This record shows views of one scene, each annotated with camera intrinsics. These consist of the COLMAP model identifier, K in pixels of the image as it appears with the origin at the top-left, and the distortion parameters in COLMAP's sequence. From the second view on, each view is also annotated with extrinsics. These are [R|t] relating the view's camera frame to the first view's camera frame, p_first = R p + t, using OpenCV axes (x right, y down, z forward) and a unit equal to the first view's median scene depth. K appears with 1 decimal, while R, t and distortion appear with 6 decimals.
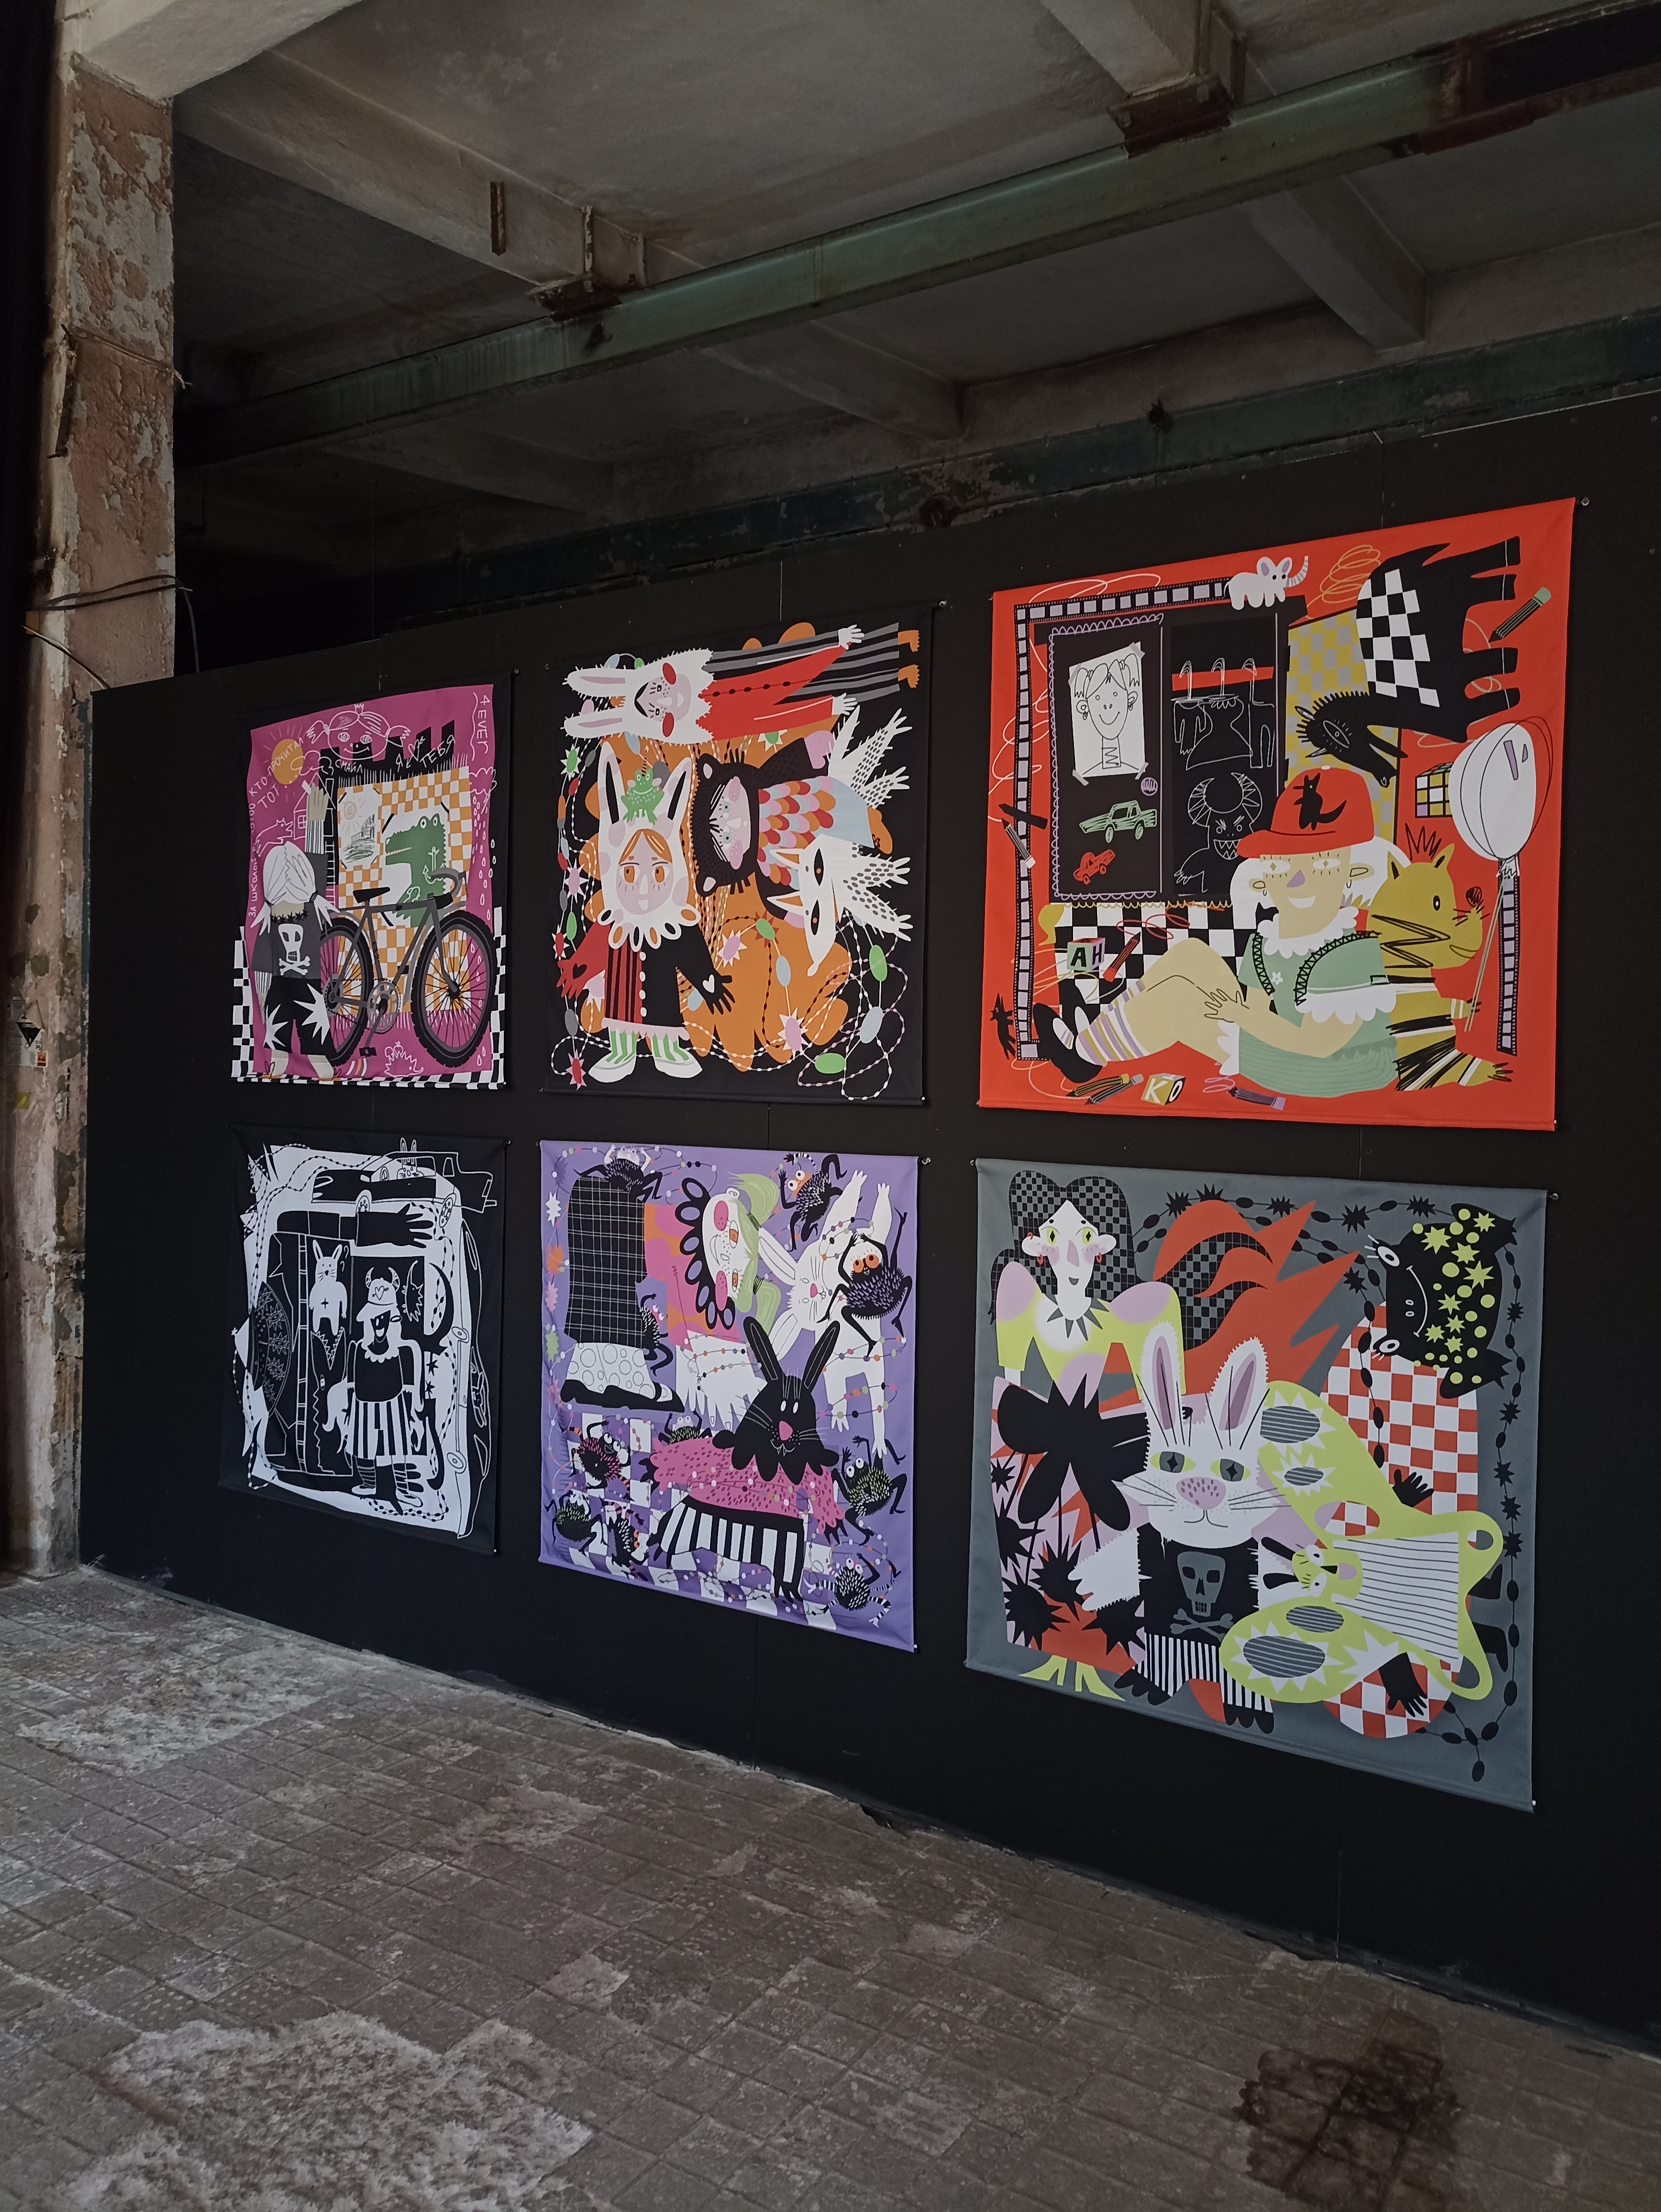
lens RADIAL K [[1652.5, 0, 827.8], [0, 1652.5, 1116.2], [0, 0, 1]] dist [0.042173, -0.045831]
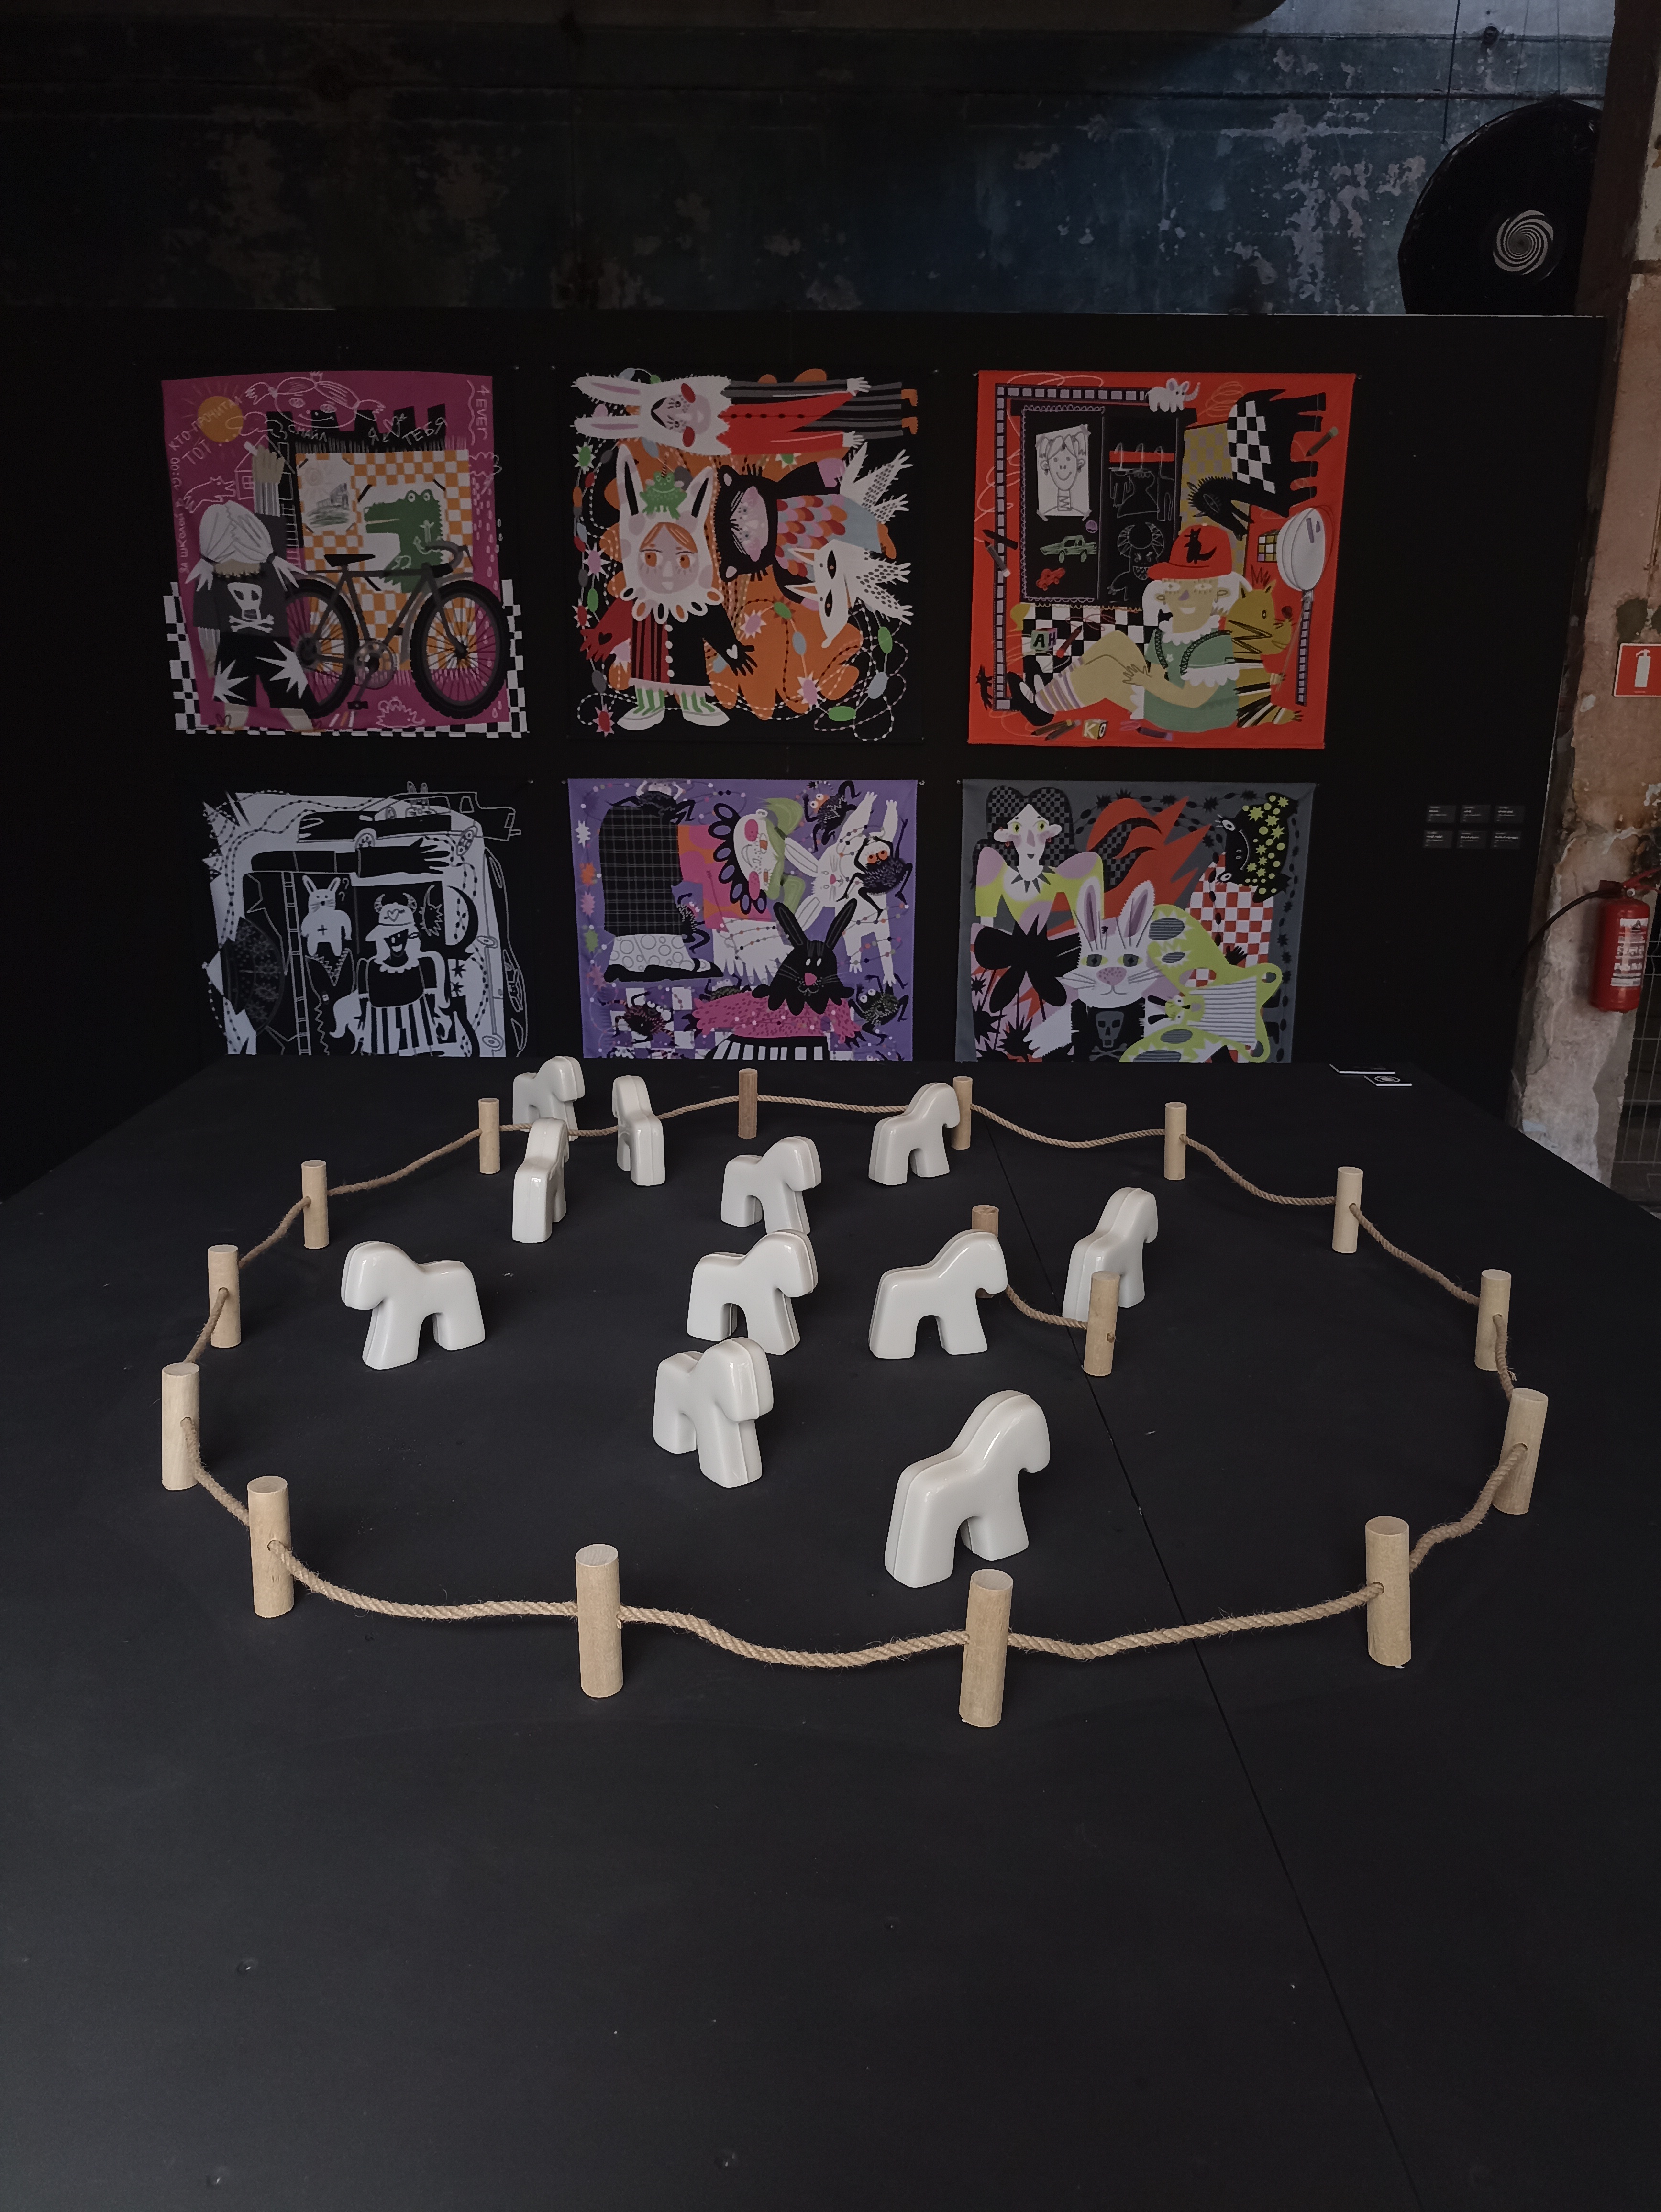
lens RADIAL K [[1652.5, 0, 839.3], [0, 1652.5, 1114.7], [0, 0, 1]] dist [0.042173, -0.045831]
pose [[0.831164, -0.162875, 0.531637, -0.806083], [0.022705, 0.965279, 0.260232, -0.069811], [-0.555563, -0.204225, 0.806004, -0.197085]]
